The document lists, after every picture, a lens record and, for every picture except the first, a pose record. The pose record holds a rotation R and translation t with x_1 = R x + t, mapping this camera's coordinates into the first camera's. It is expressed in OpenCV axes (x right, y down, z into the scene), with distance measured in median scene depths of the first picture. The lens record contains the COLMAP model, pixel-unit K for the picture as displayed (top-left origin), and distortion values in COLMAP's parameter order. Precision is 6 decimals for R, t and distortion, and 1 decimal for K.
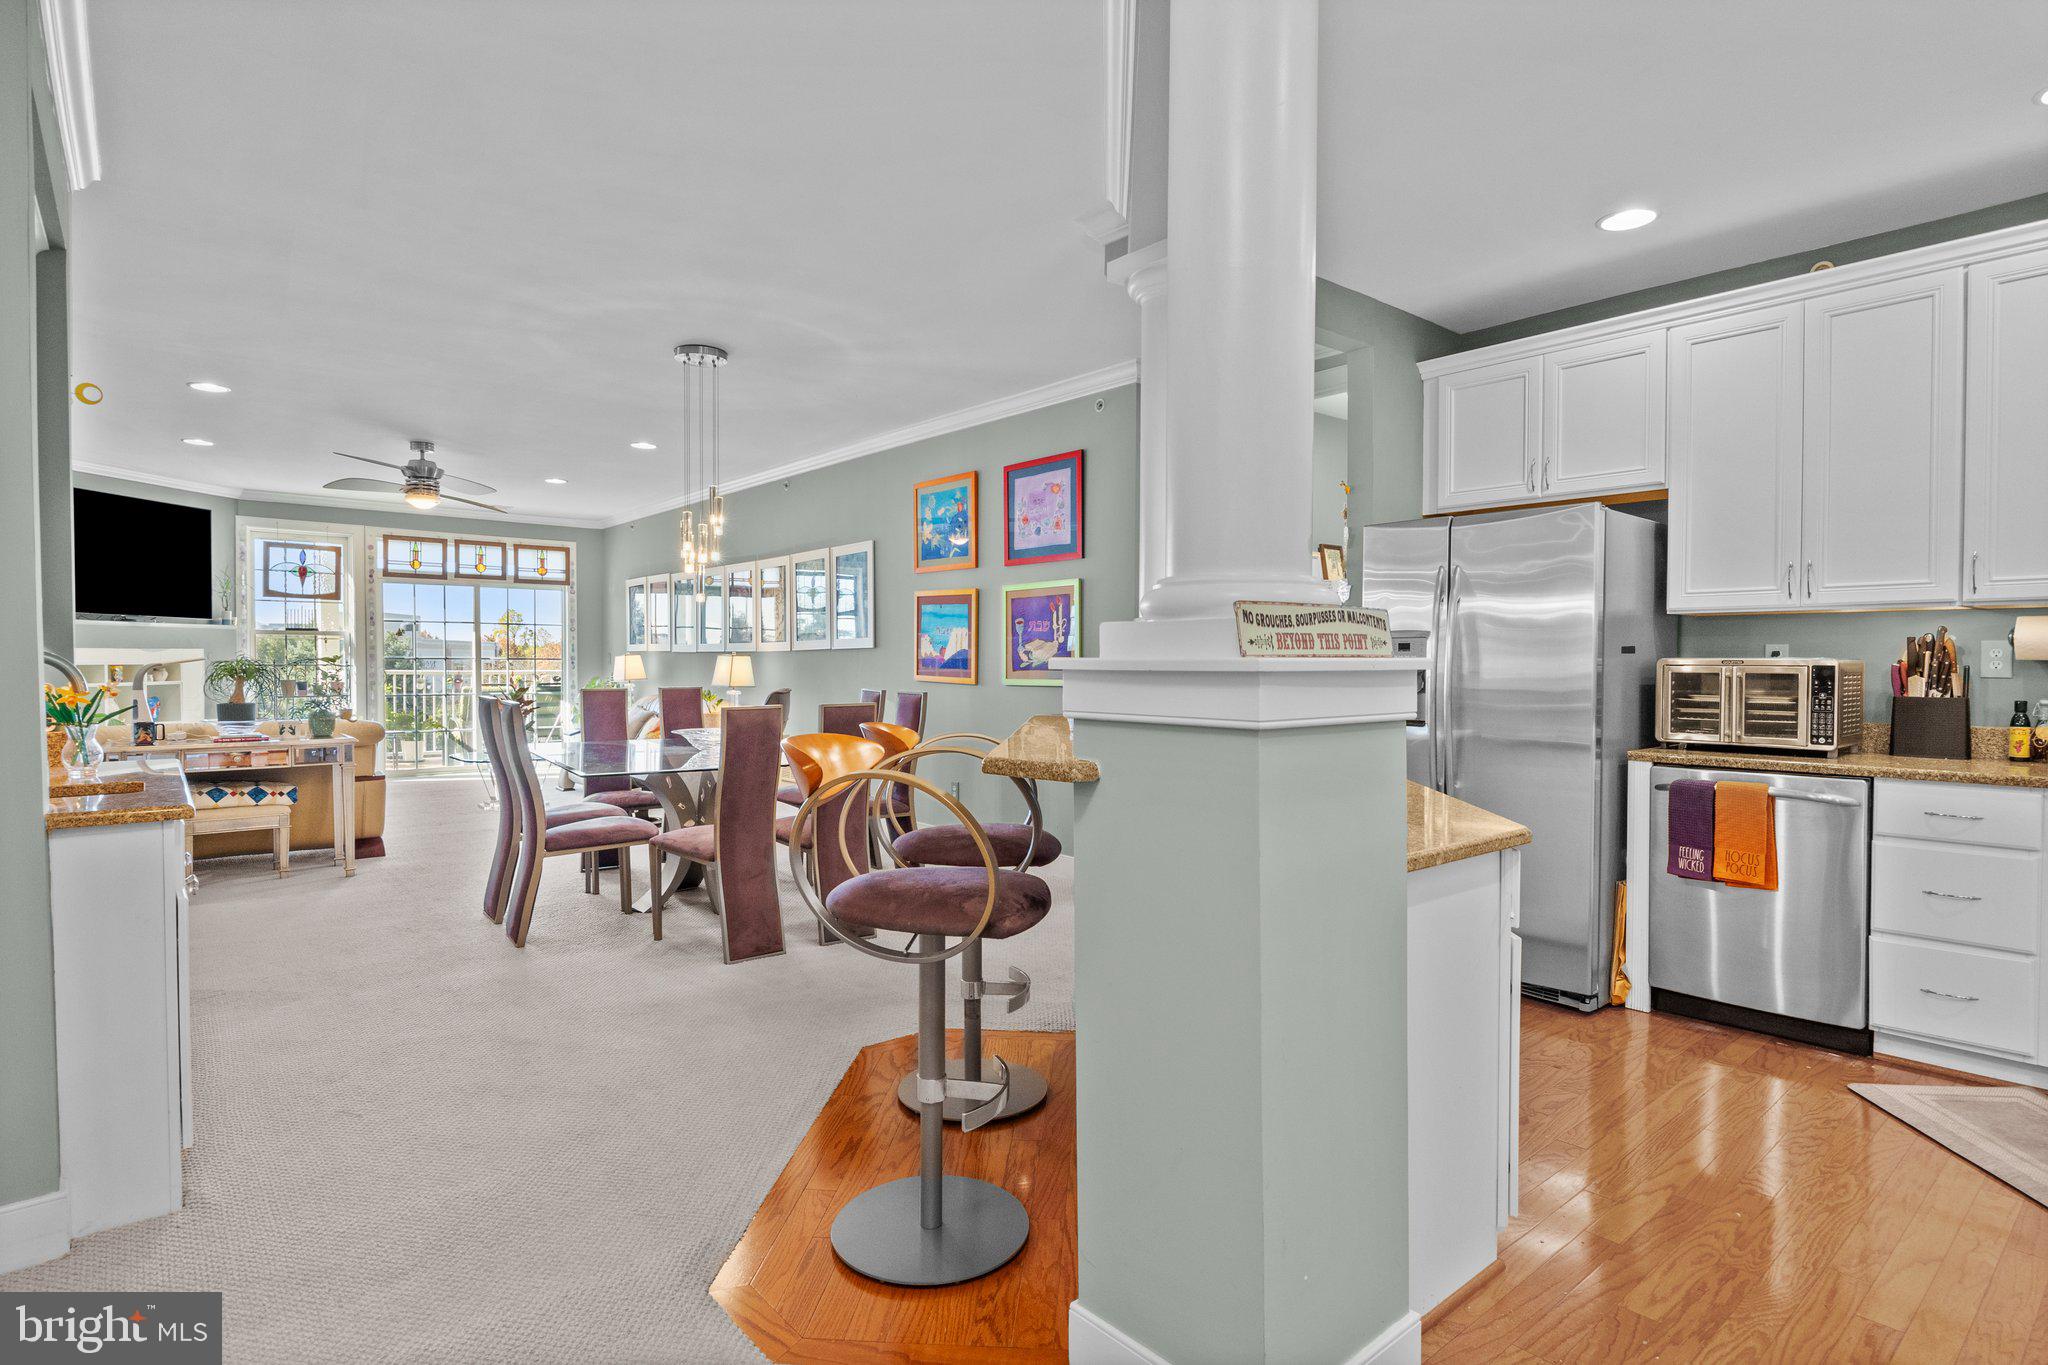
lens RADIAL K [[1022.2, 0, 1023.5], [0, 1022.2, 681.9], [0, 0, 1]] dist [-0.013303, 0.001354]
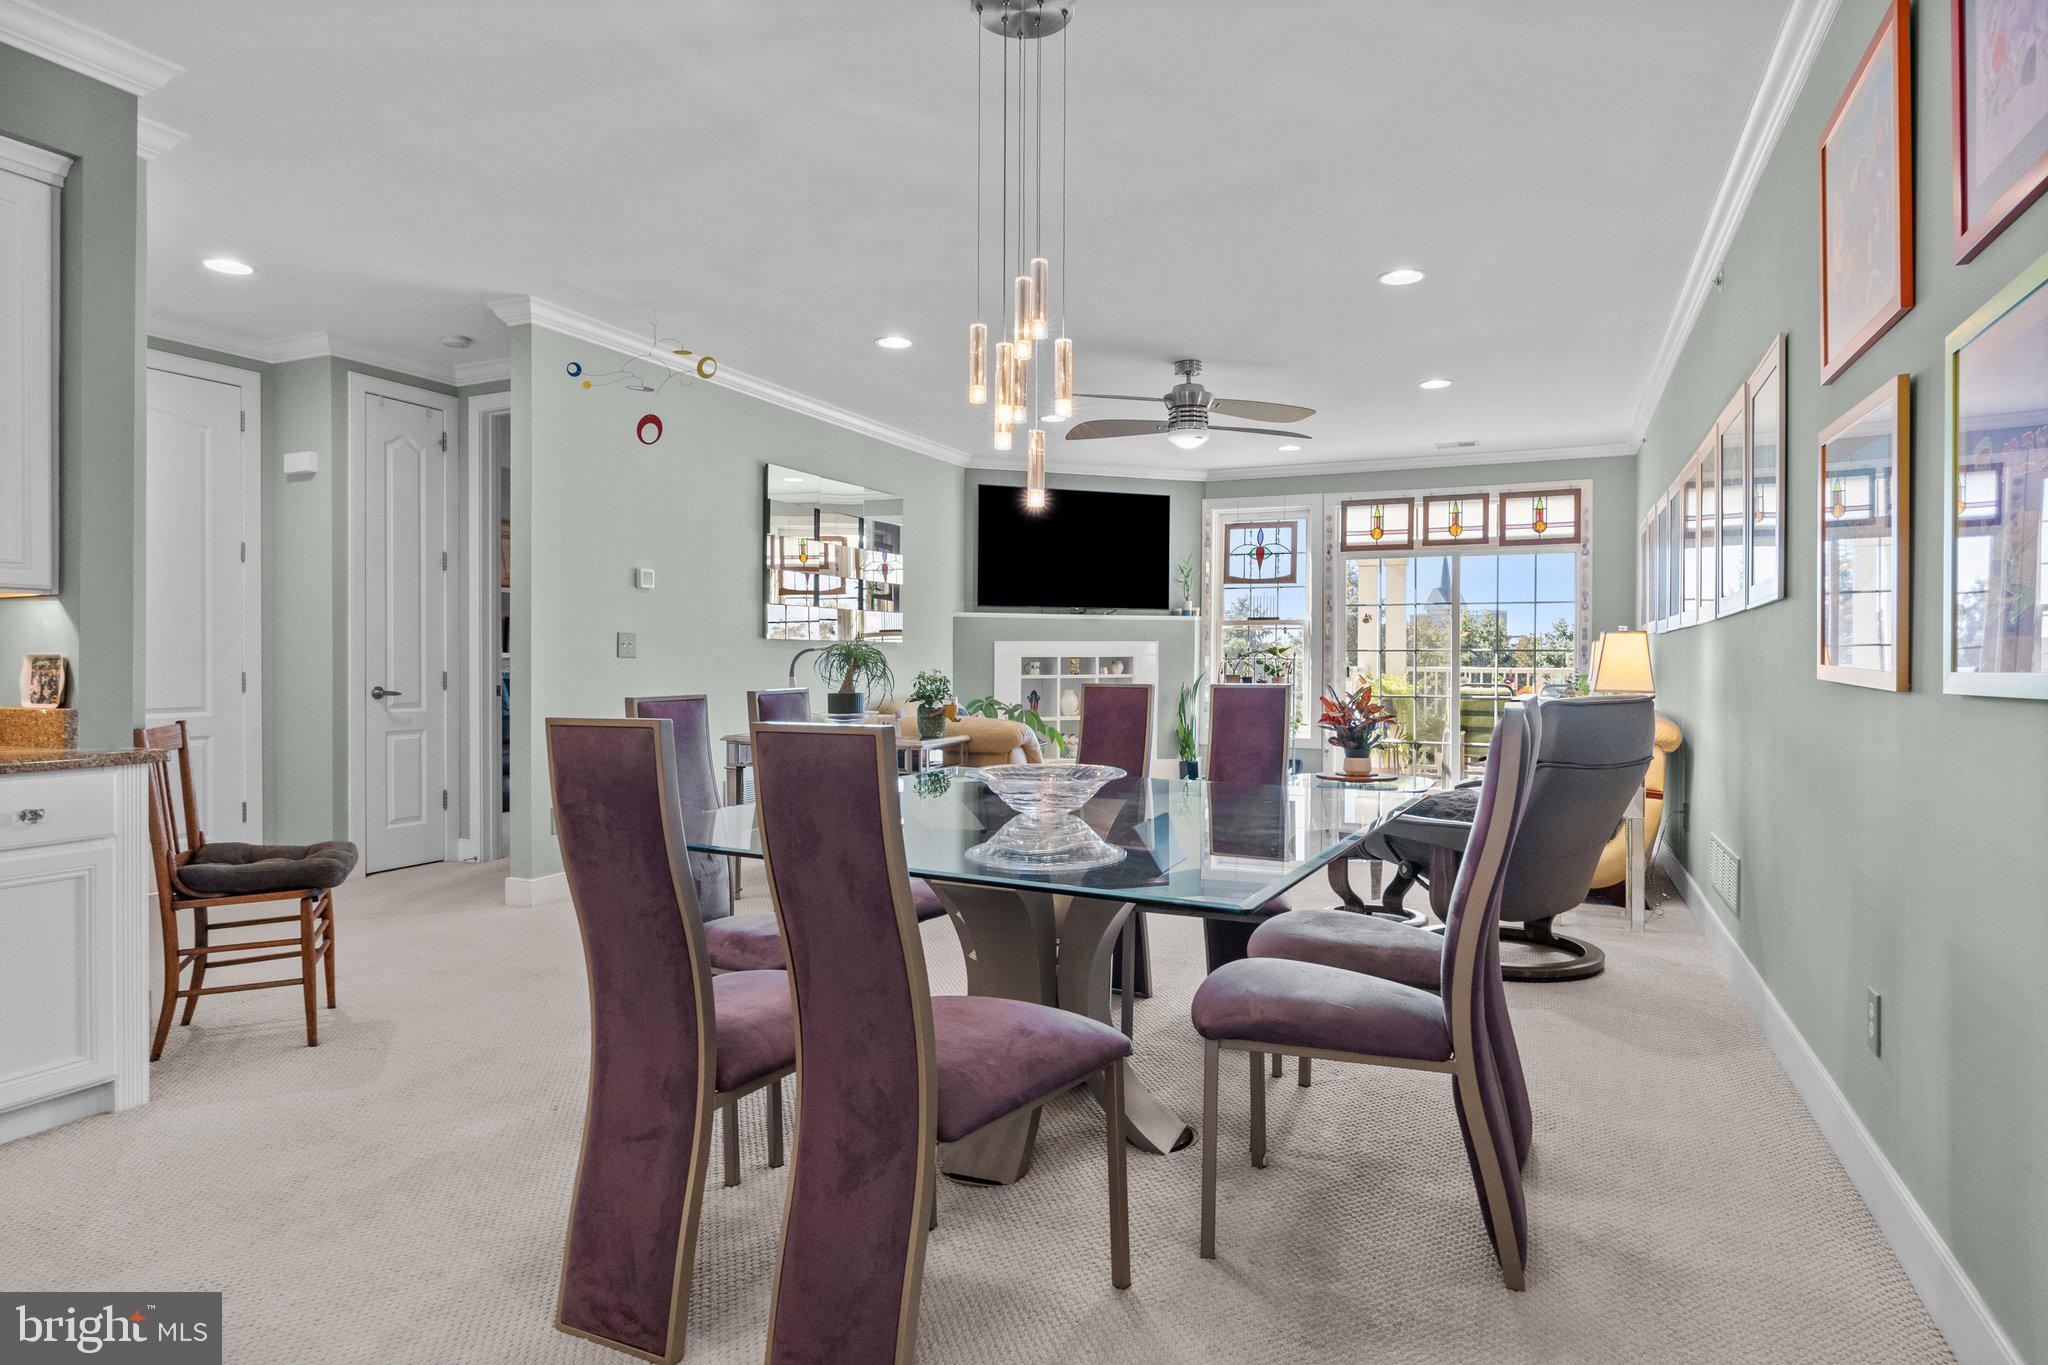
lens RADIAL K [[1114.7, 0, 1033.6], [0, 1114.7, 670.9], [0, 0, 1]] dist [-0.010130, -0.000366]
pose [[0.429628, 0.007164, -0.902977, 0.150276], [-0.020207, 0.999794, -0.001682, -0.000259], [0.902780, 0.018969, 0.429685, 0.707775]]
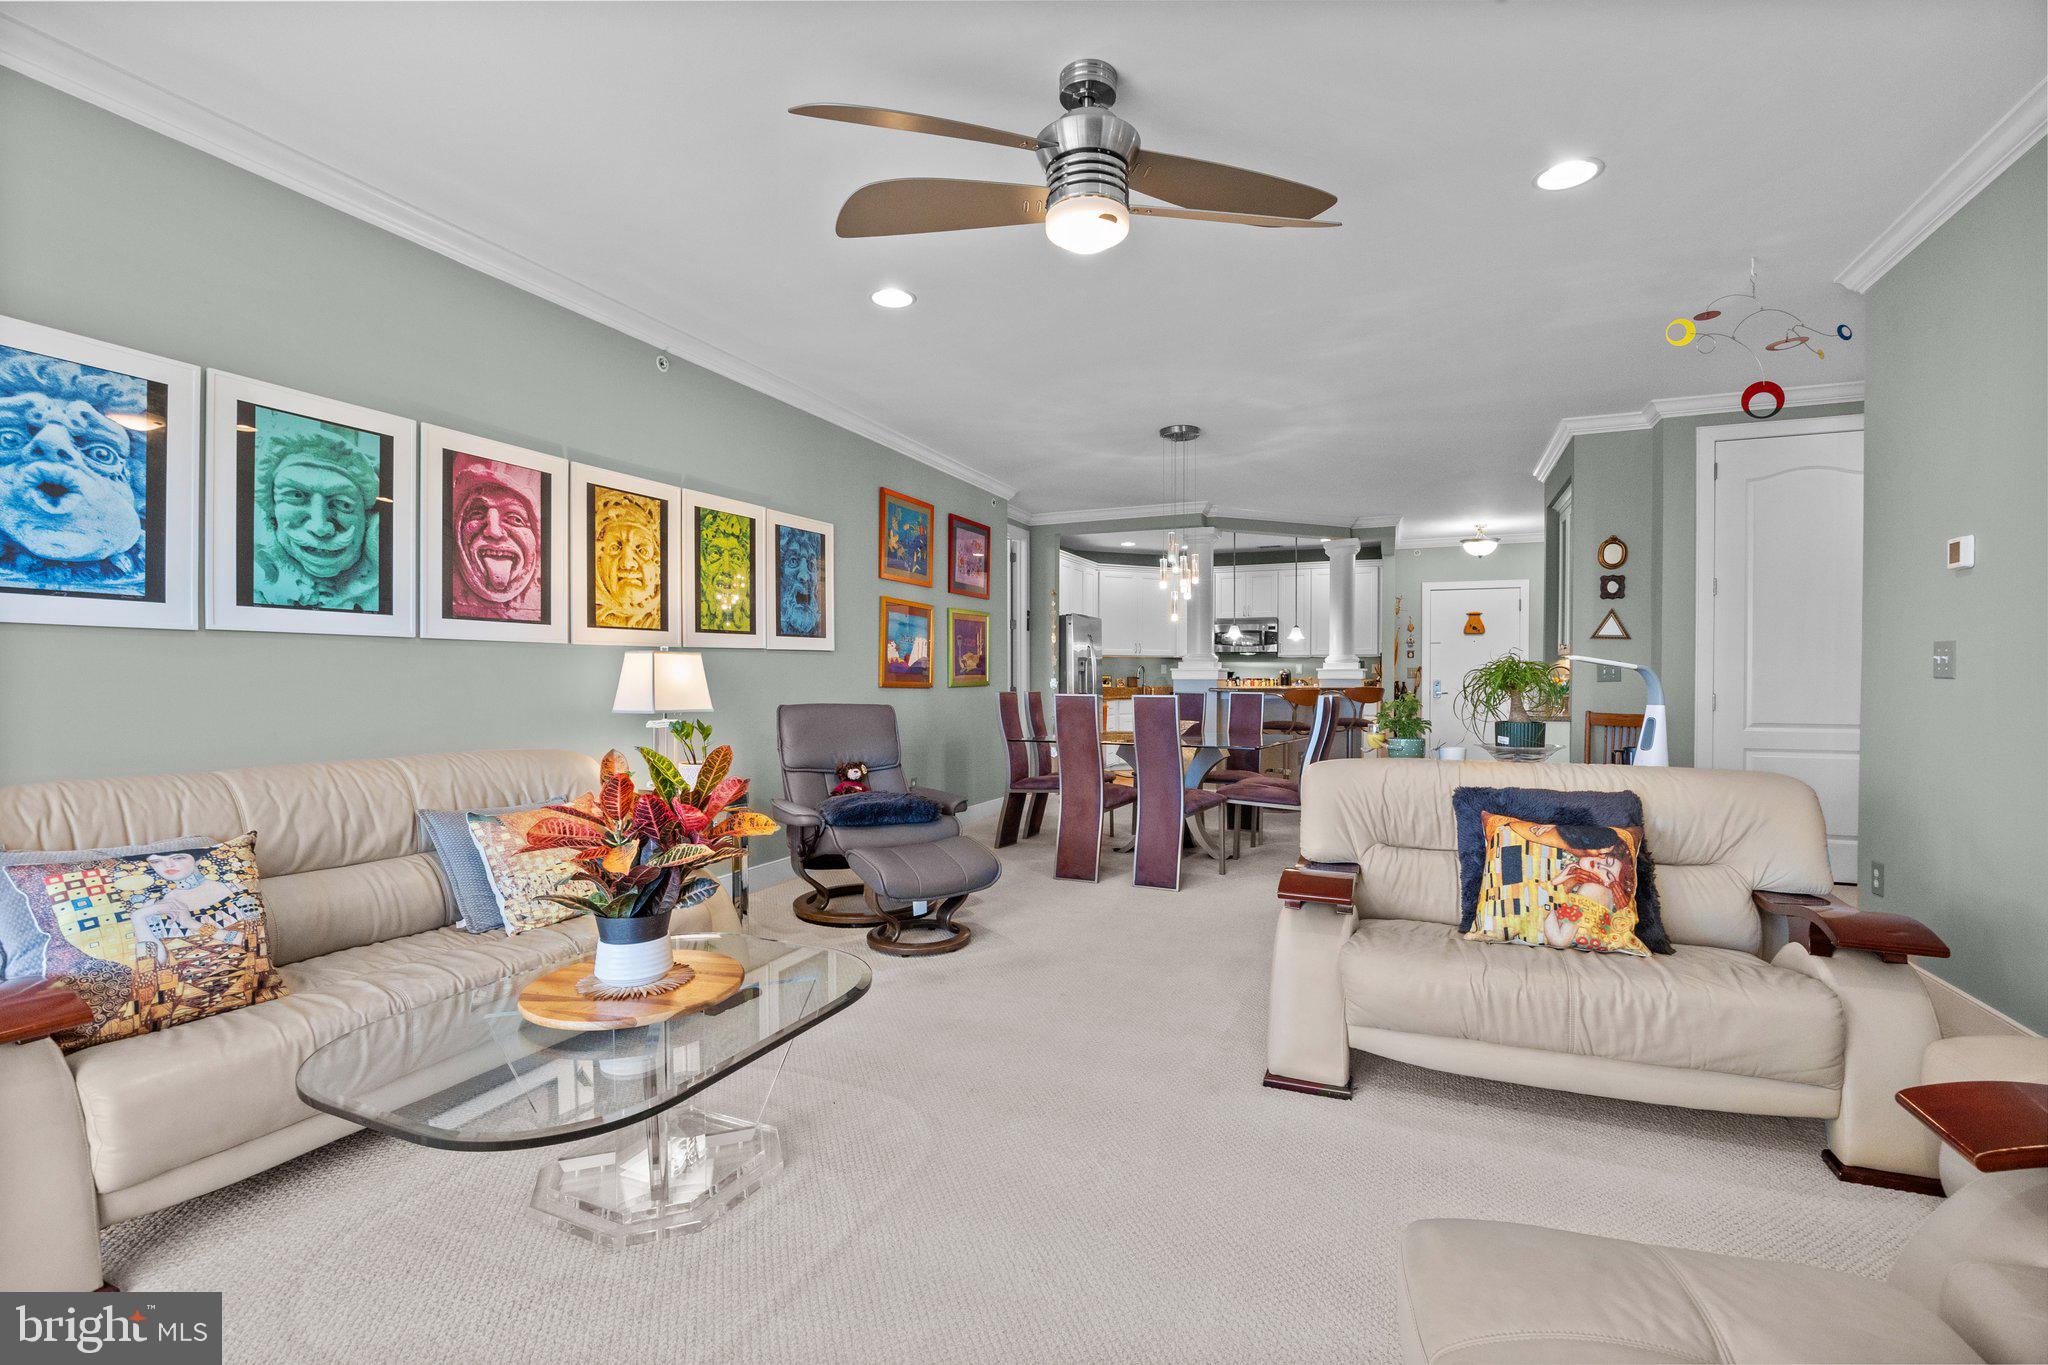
lens RADIAL K [[941.0, 0, 1027.2], [0, 941.0, 684.2], [0, 0, 1]] dist [-0.008595, 0.000094]
pose [[-0.449849, -0.007919, 0.893070, -1.164289], [0.021709, 0.999568, 0.019798, -0.022198], [-0.892841, 0.028294, -0.449482, 1.526526]]
